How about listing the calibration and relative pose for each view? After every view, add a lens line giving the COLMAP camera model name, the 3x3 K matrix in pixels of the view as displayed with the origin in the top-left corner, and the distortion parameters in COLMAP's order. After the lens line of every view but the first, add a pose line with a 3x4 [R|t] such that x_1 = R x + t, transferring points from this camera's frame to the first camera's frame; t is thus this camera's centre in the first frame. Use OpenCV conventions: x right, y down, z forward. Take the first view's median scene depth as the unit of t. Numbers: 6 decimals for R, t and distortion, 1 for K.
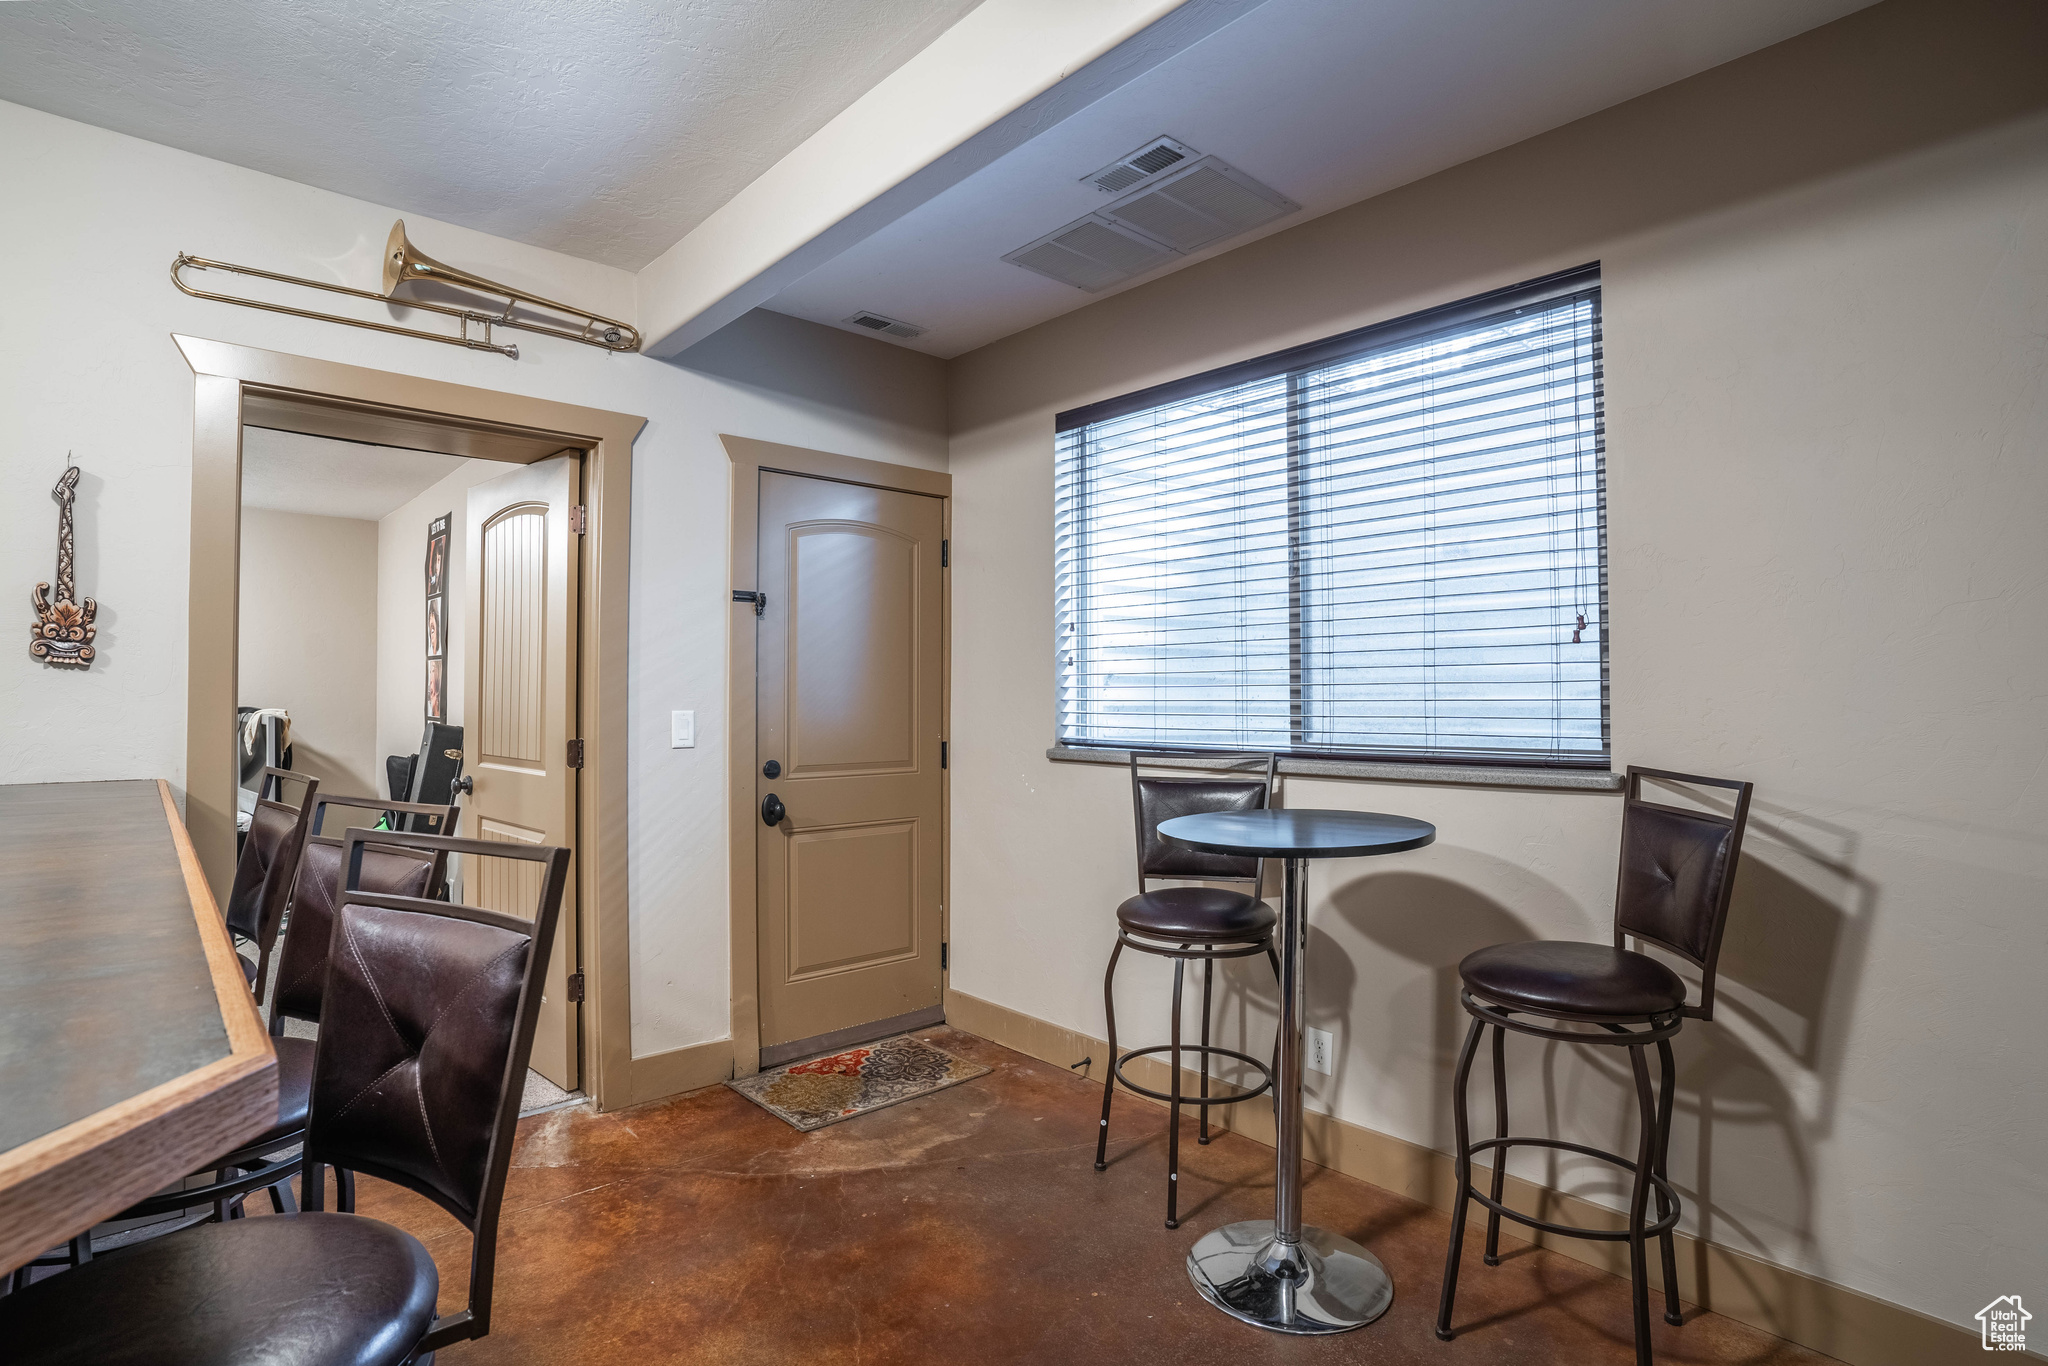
lens RADIAL K [[1019.0, 0, 1018.3], [0, 1019.0, 679.2], [0, 0, 1]] dist [-0.027700, 0.001646]
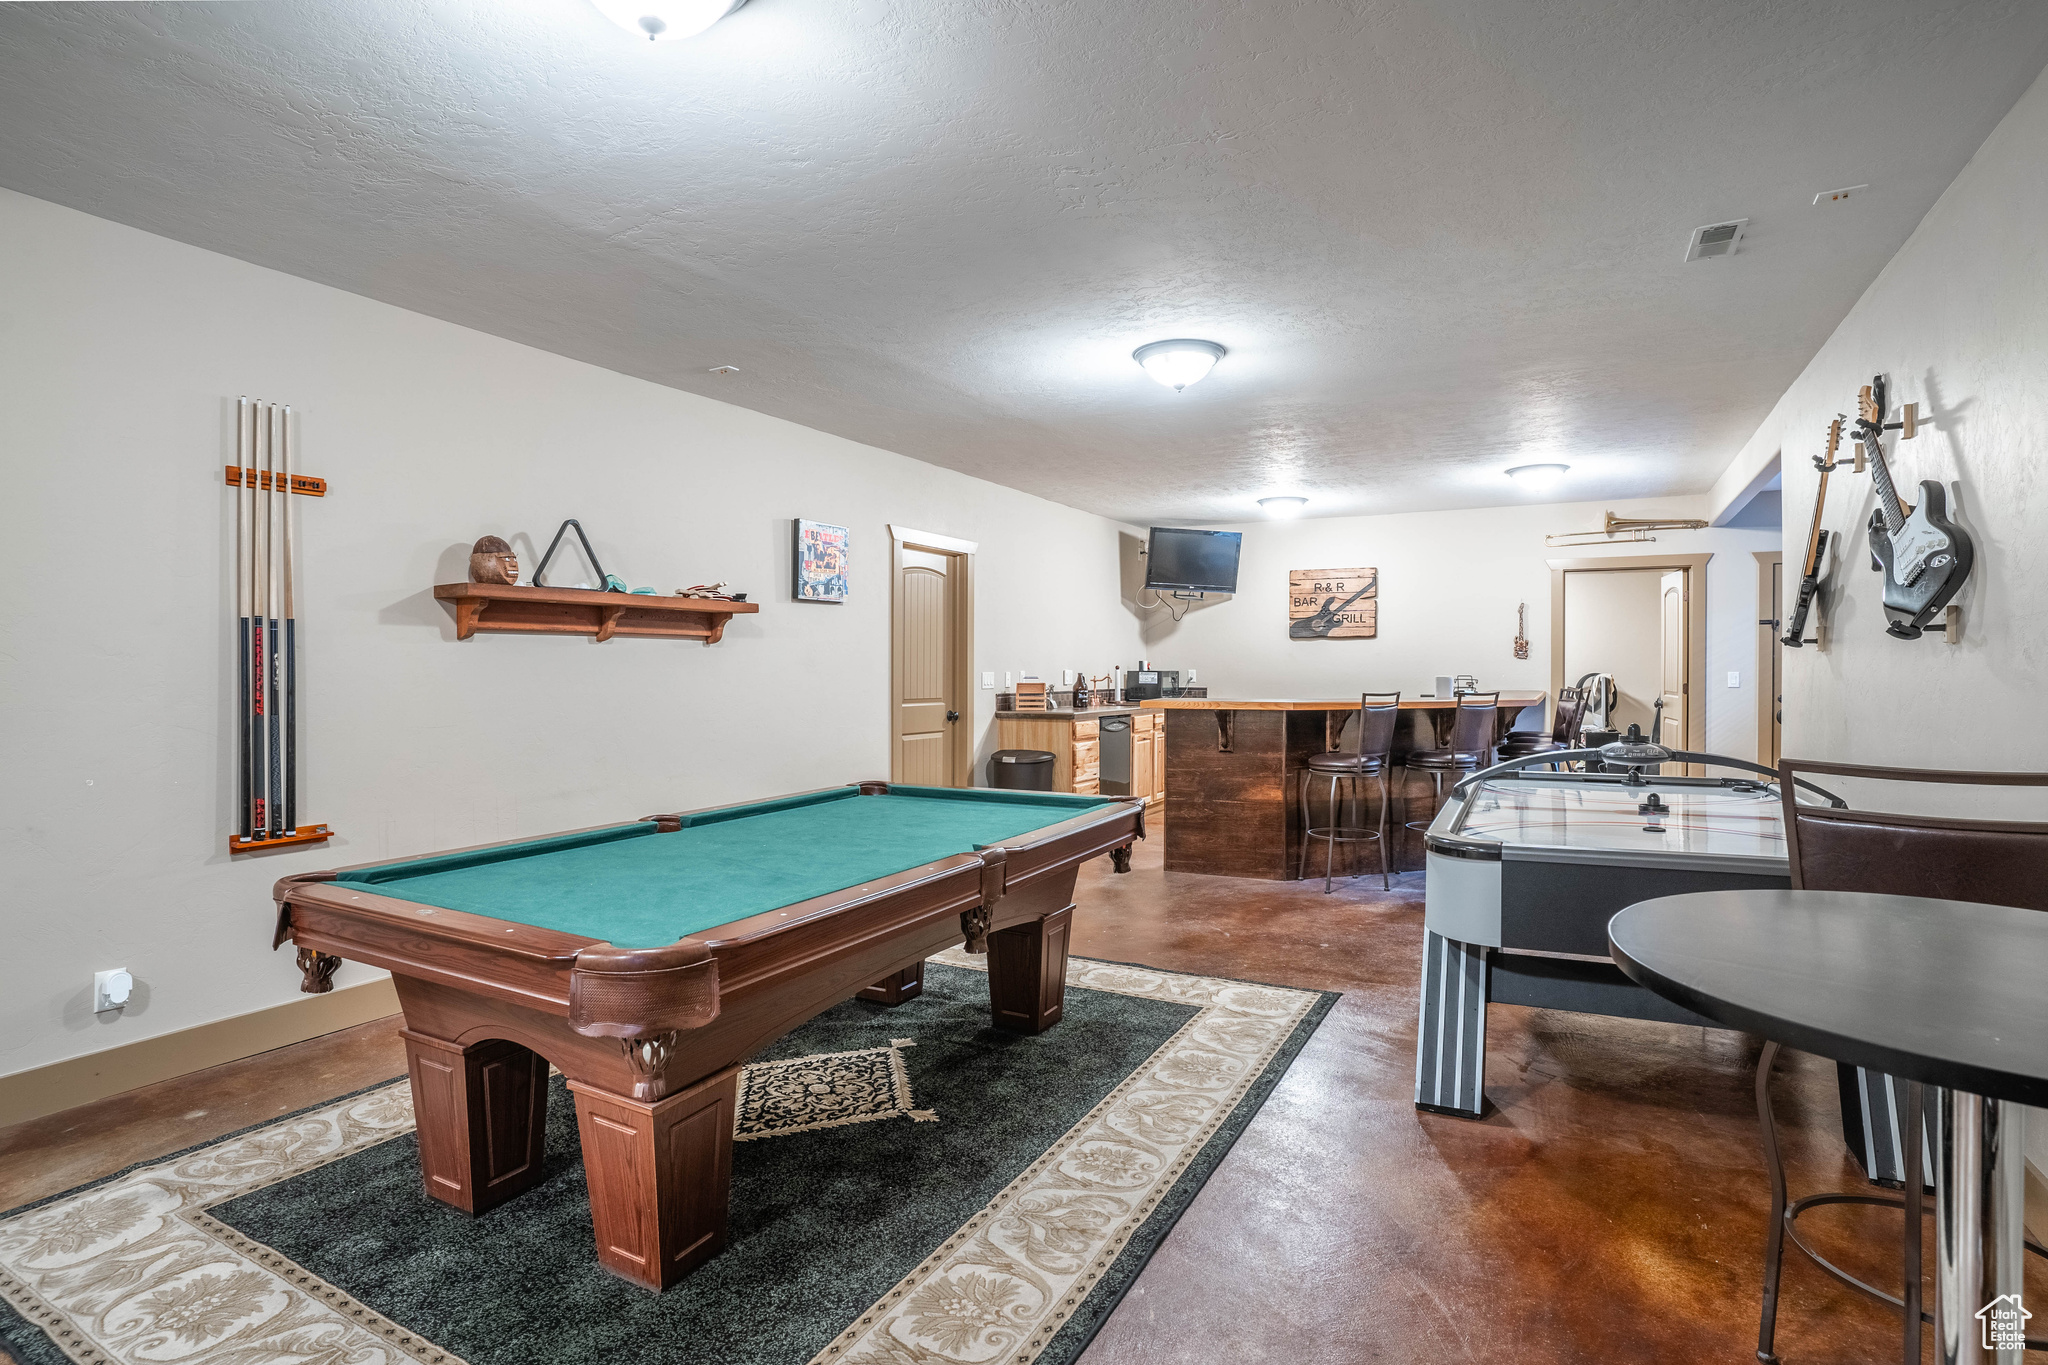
lens RADIAL K [[1019.0, 0, 1034.1], [0, 1019.0, 670.3], [0, 0, 1]] dist [-0.027700, 0.001646]
pose [[0.340824, 0.002553, -0.940124, 1.508982], [0.019202, 0.999769, 0.009676, -0.031282], [0.939931, -0.021350, 0.340697, -1.526883]]
